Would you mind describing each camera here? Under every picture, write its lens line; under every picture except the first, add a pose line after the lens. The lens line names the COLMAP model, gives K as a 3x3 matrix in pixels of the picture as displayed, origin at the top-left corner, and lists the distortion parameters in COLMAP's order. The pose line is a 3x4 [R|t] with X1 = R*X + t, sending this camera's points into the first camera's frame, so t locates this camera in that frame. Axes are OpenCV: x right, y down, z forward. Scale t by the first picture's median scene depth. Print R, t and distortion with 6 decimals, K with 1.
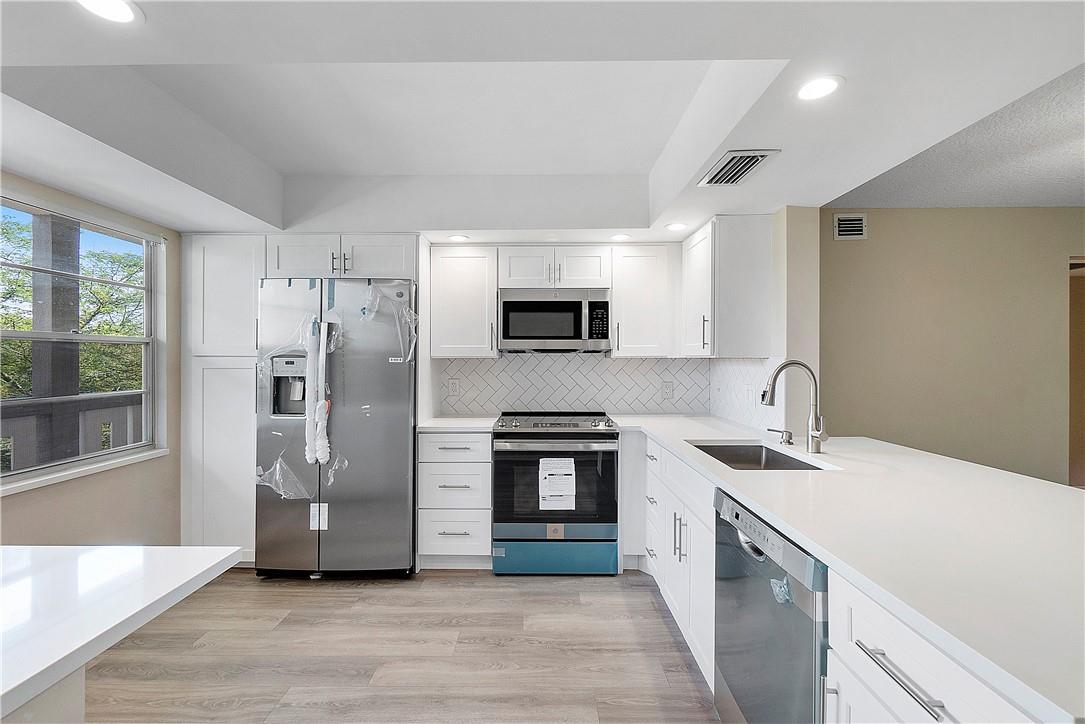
lens RADIAL K [[472.6, 0, 541.7], [0, 472.6, 359.0], [0, 0, 1]] dist [-0.005074, 0.000054]
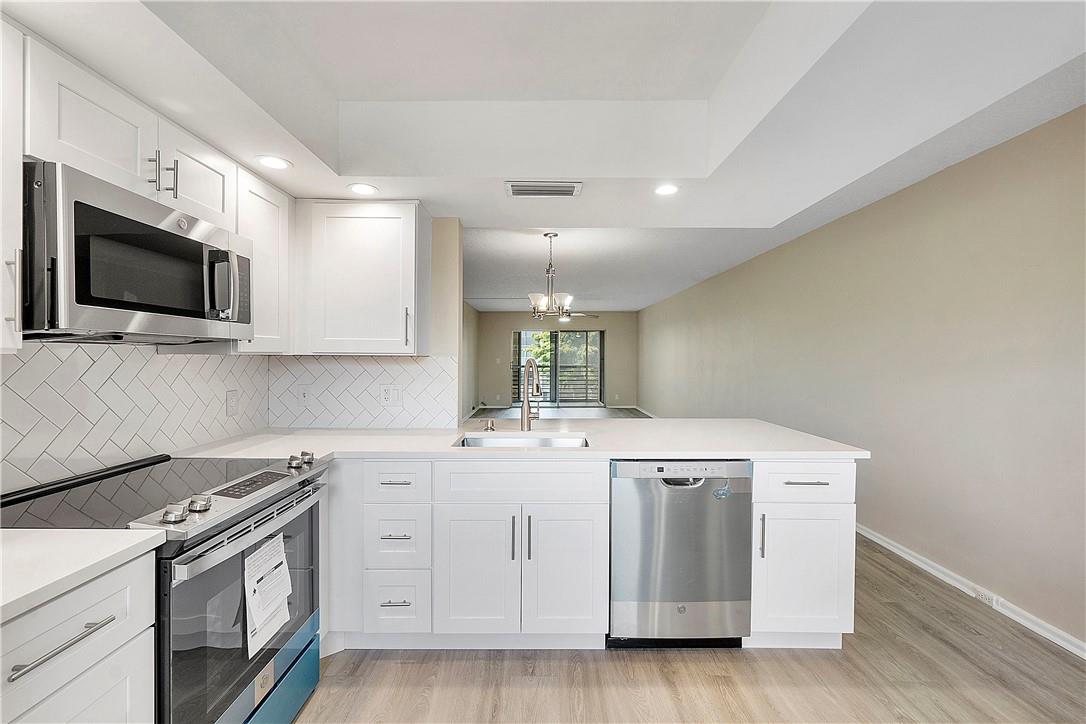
lens RADIAL K [[473.0, 0, 541.3], [0, 473.0, 361.7], [0, 0, 1]] dist [-0.005074, 0.000054]
pose [[-0.011521, -0.007909, 0.999902, -0.496969], [-0.001411, 0.999968, 0.007893, 0.000970], [-0.999933, -0.001320, -0.011532, 0.691739]]
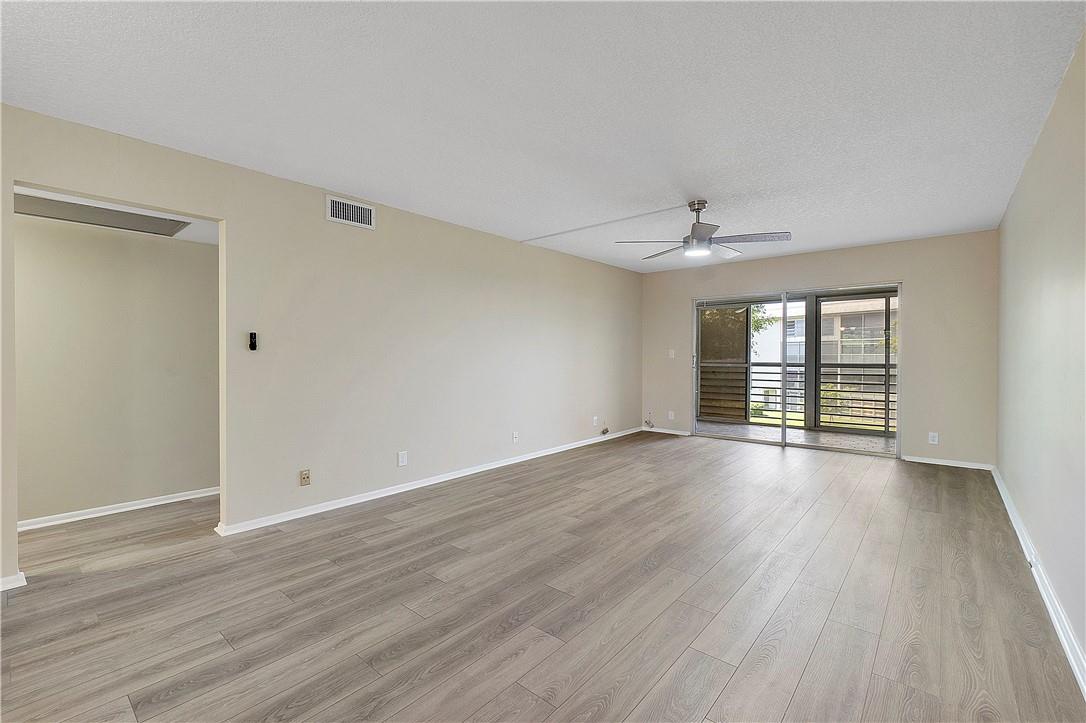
lens RADIAL K [[473.0, 0, 538.8], [0, 473.0, 365.6], [0, 0, 1]] dist [-0.005074, 0.000054]
pose [[0.643133, -0.015091, 0.765606, 1.354526], [-0.003466, 0.999738, 0.022617, 0.036407], [-0.765747, -0.017200, 0.642912, -0.030211]]
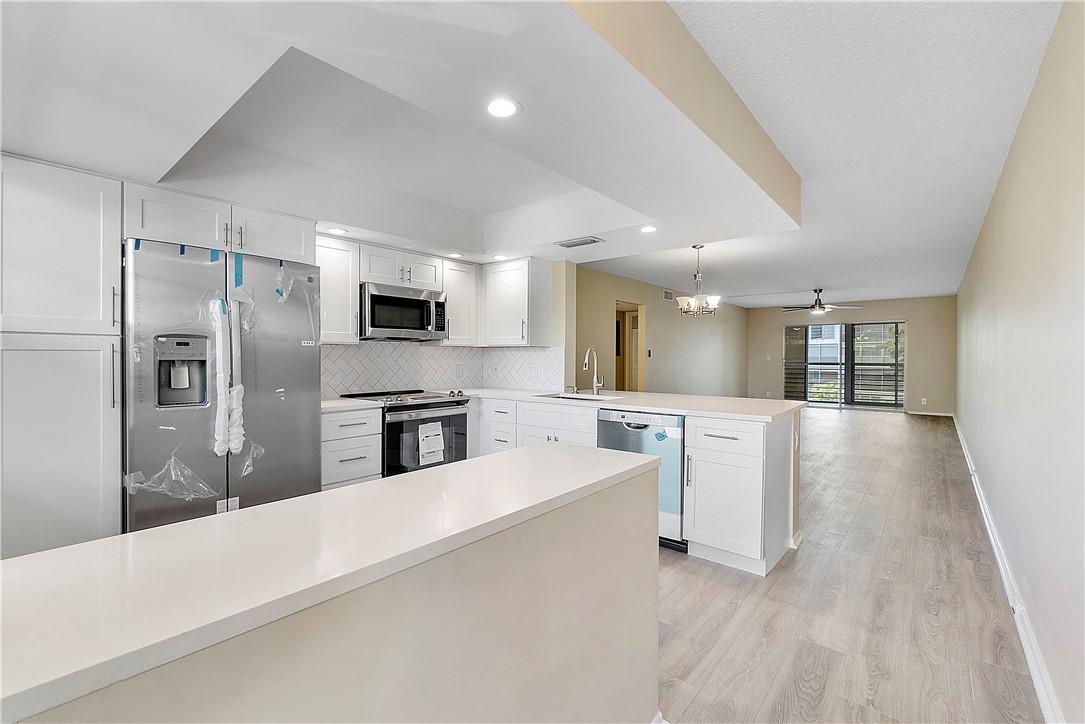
lens RADIAL K [[472.6, 0, 538.6], [0, 472.6, 364.8], [0, 0, 1]] dist [-0.005074, 0.000054]
pose [[0.634661, -0.011851, 0.772700, -0.764763], [-0.004144, 0.999816, 0.018738, 0.026989], [-0.772780, -0.015094, 0.634495, -0.036244]]
